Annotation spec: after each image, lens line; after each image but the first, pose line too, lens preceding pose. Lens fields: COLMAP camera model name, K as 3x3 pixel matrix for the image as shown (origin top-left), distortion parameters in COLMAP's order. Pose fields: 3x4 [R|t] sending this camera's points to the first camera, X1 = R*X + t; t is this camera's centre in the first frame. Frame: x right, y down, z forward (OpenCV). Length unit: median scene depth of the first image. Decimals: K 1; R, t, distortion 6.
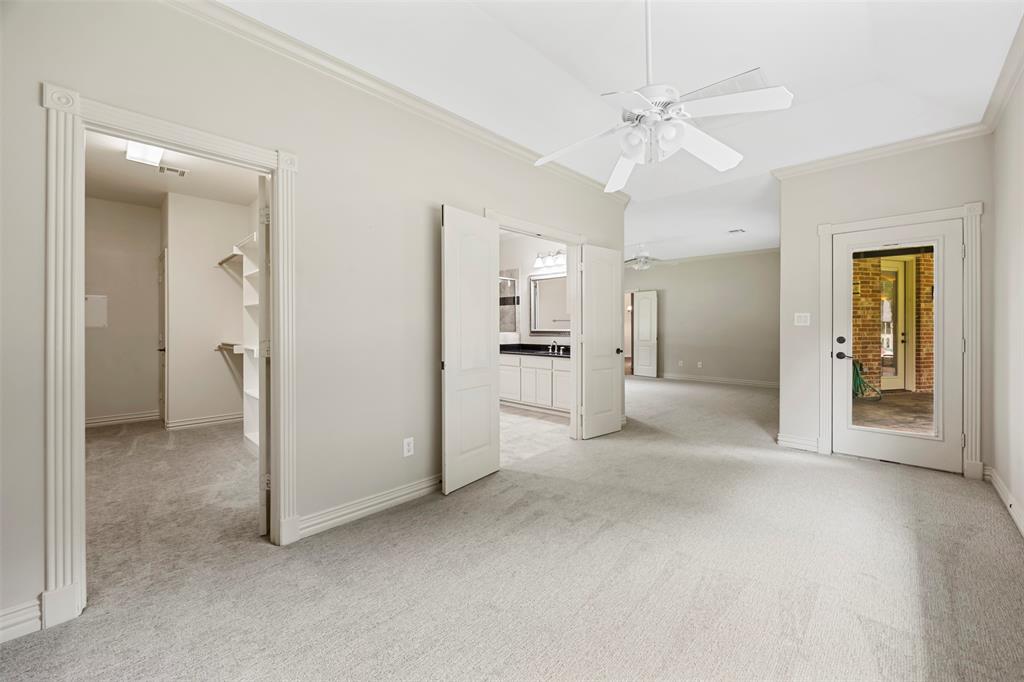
lens RADIAL K [[398.6, 0, 518.5], [0, 398.6, 328.6], [0, 0, 1]] dist [-0.002771, -0.000279]
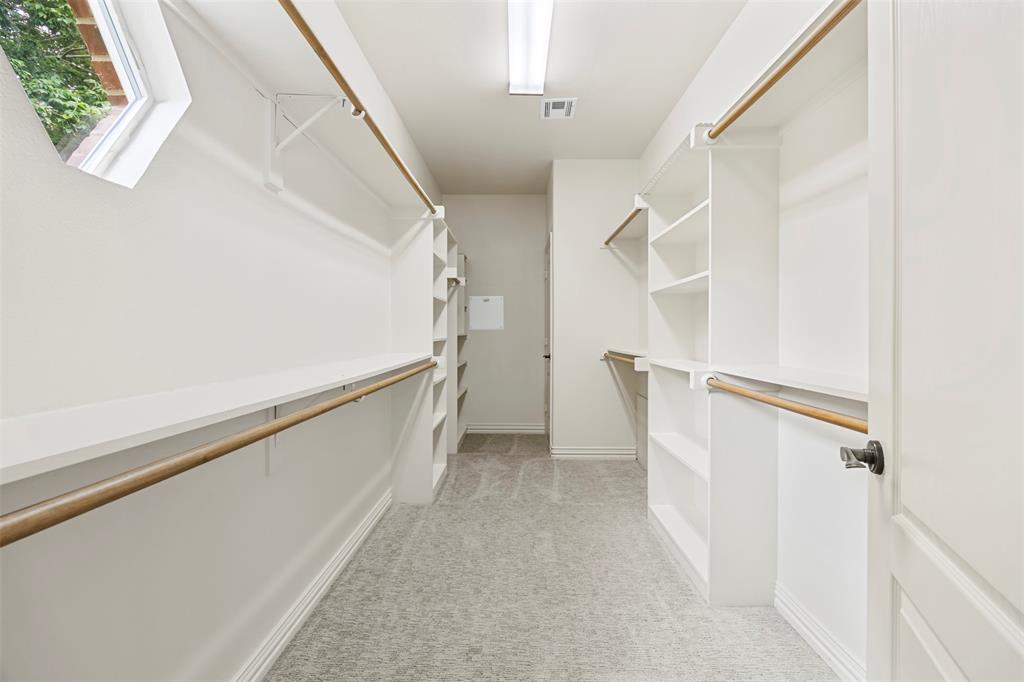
lens RADIAL K [[398.6, 0, 512.7], [0, 398.6, 335.5], [0, 0, 1]] dist [-0.002771, -0.000279]
pose [[0.682860, 0.007367, -0.730512, -0.348003], [-0.001403, 0.999961, 0.008772, 0.002866], [0.730547, -0.004965, 0.682844, 0.390097]]
